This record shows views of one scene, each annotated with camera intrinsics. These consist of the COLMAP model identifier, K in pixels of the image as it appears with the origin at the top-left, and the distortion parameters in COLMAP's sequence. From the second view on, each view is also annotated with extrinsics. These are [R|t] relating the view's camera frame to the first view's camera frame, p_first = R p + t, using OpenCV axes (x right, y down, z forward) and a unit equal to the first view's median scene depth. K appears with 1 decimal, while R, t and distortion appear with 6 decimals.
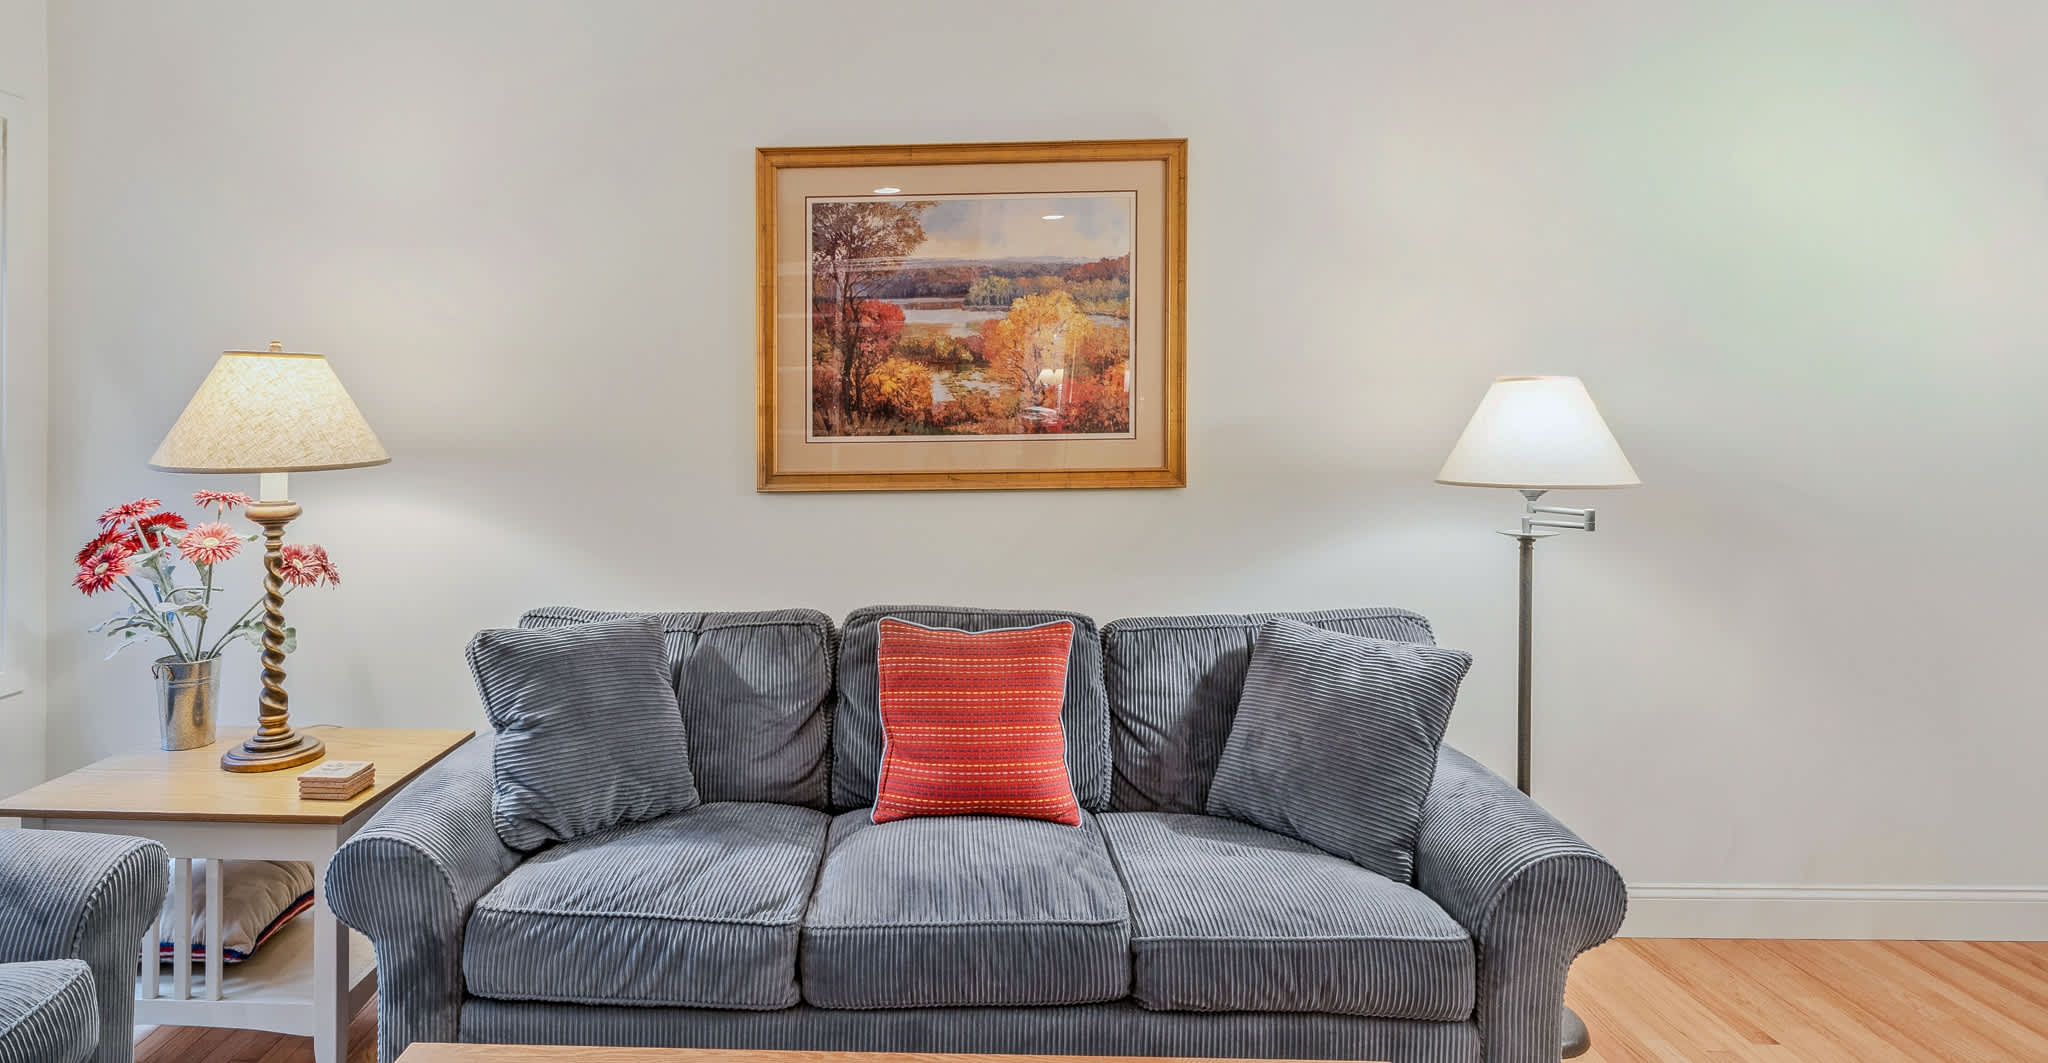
lens RADIAL K [[1114.6, 0, 978.9], [0, 1114.6, 403.5], [0, 0, 1]] dist [-0.016732, -0.001731]
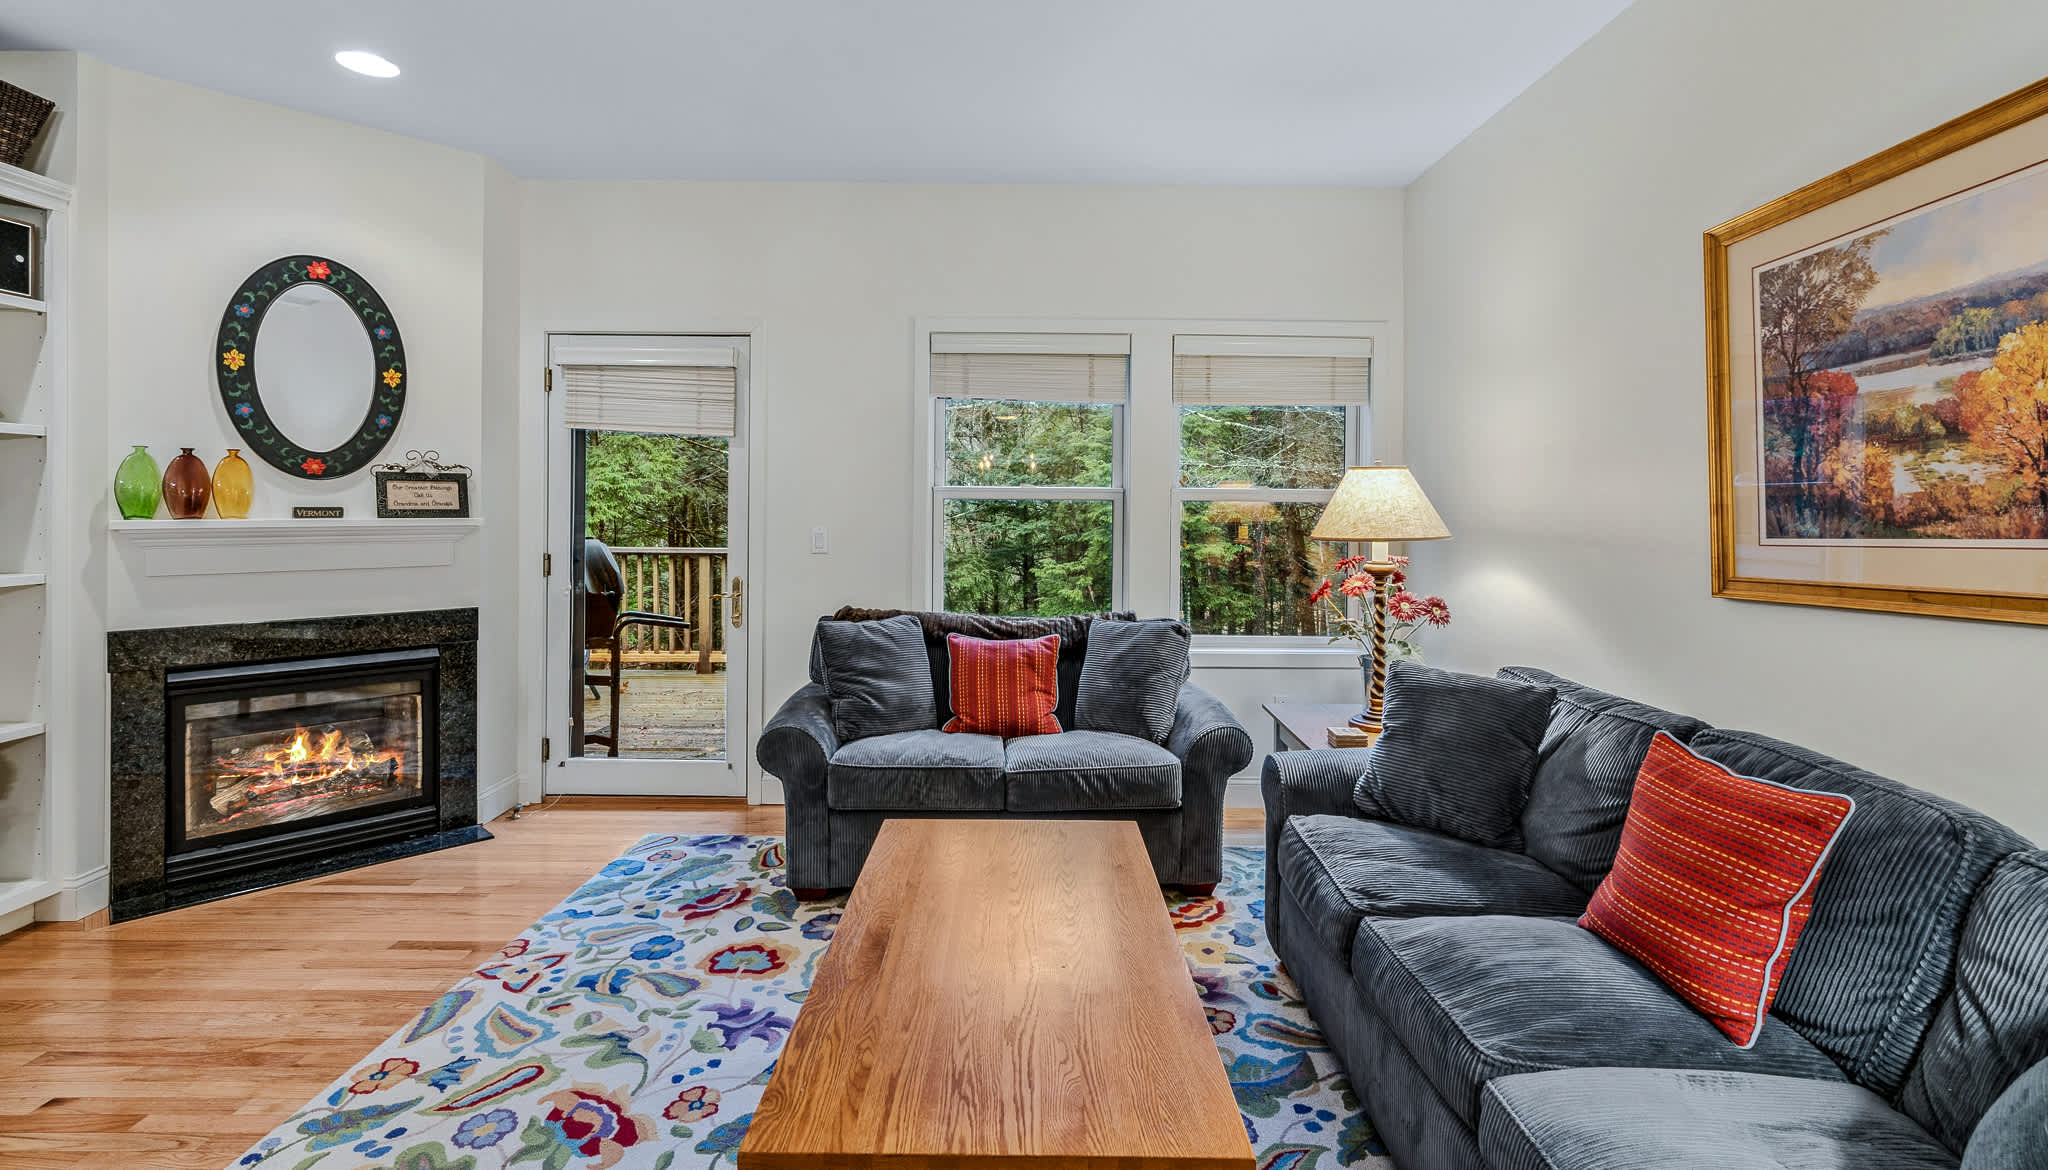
lens RADIAL K [[936.8, 0, 1033.5], [0, 936.8, 515.2], [0, 0, 1]] dist [-0.012802, 0.005566]
pose [[0.013489, 0.002635, -0.999906, 0.581054], [-0.019626, 0.999805, 0.002370, 0.022865], [0.999716, 0.019592, 0.013538, 0.415732]]
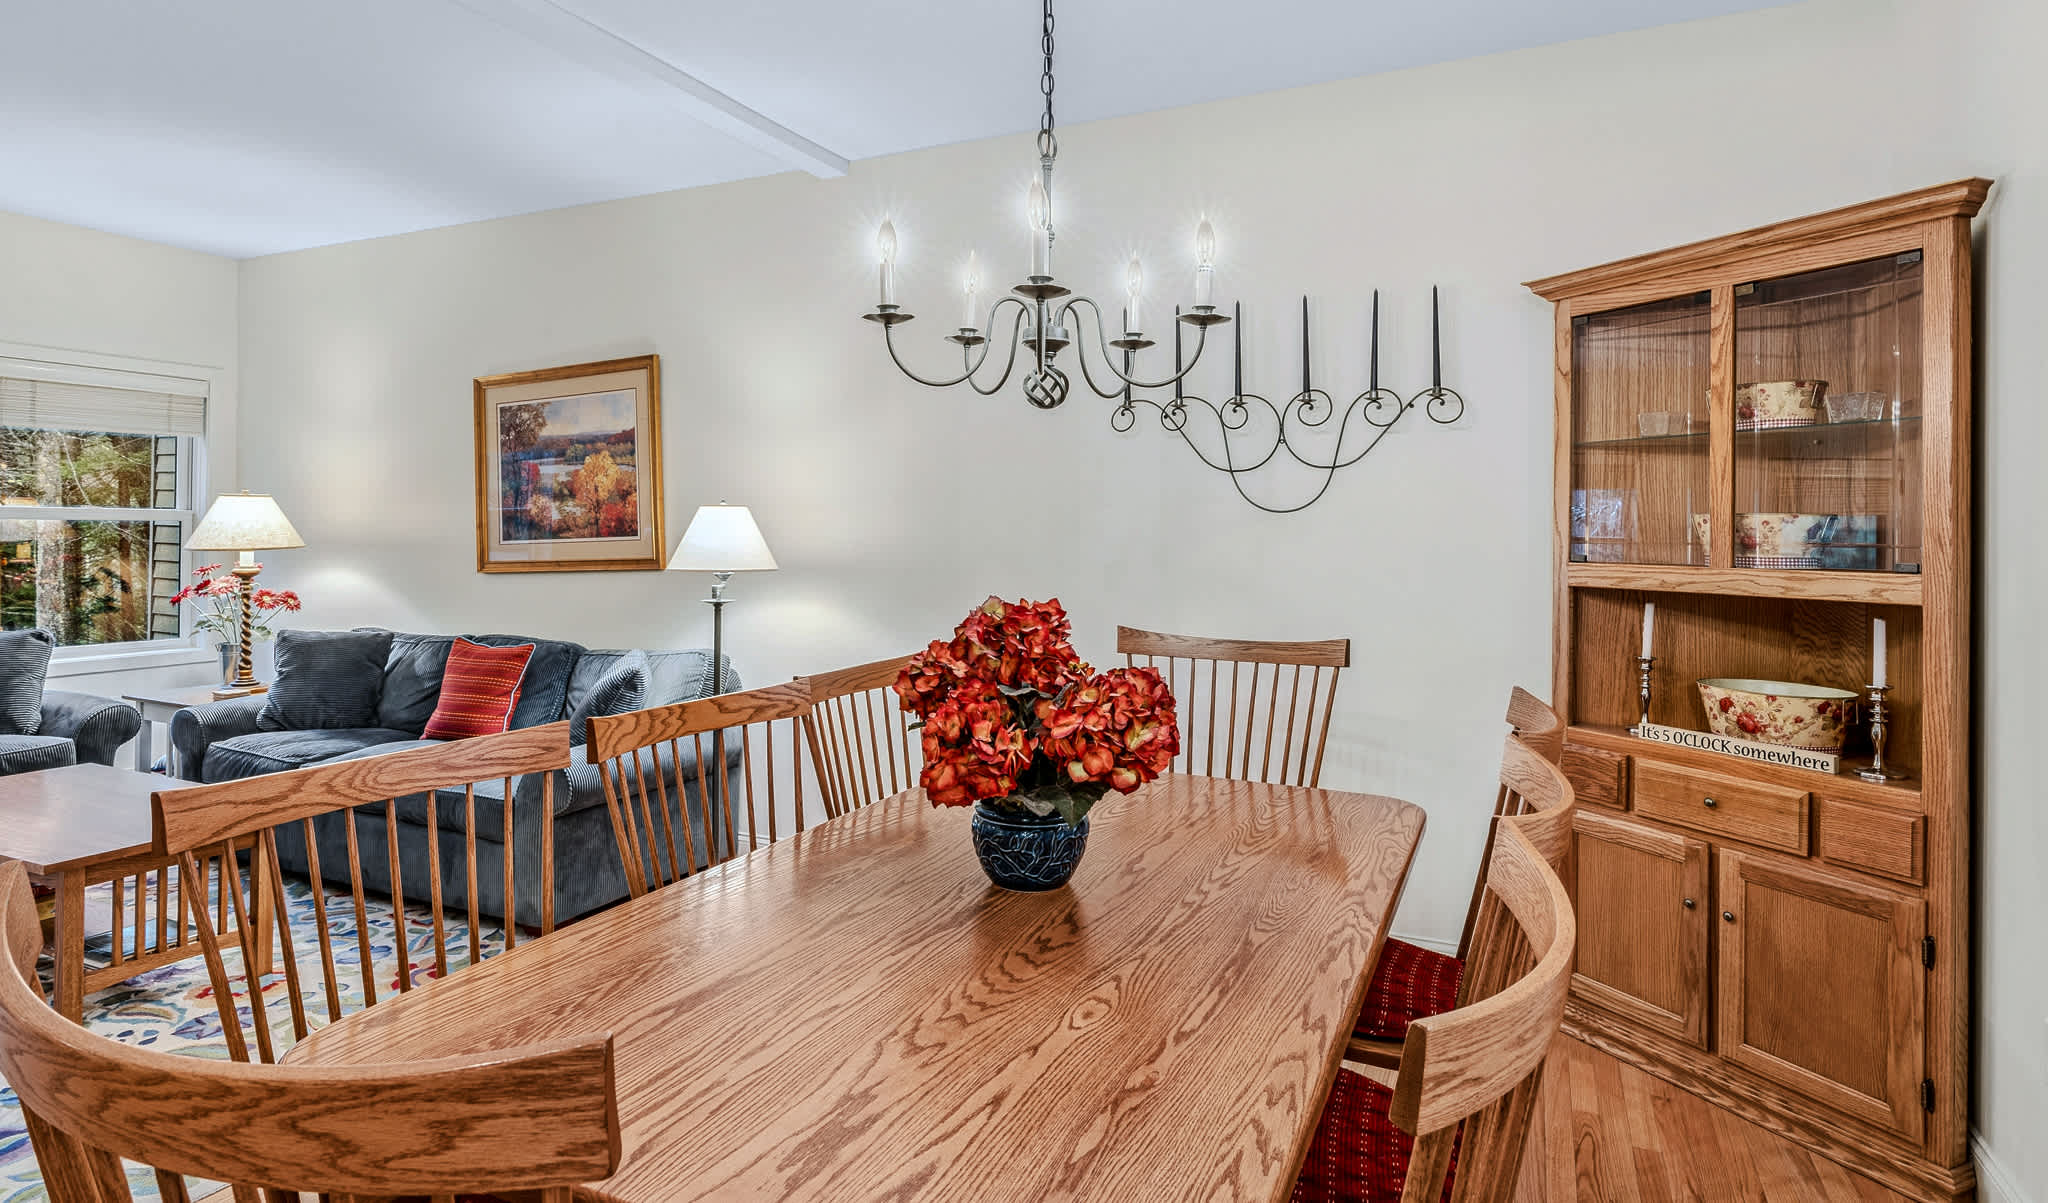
lens RADIAL K [[1082.5, 0, 1013.1], [0, 1082.5, 513.3], [0, 0, 1]] dist [-0.010849, 0.004242]
pose [[0.904436, -0.009338, -0.426507, 1.298932], [-0.003505, 0.999564, -0.029316, 0.035255], [0.426595, 0.028010, 0.904009, -0.185109]]
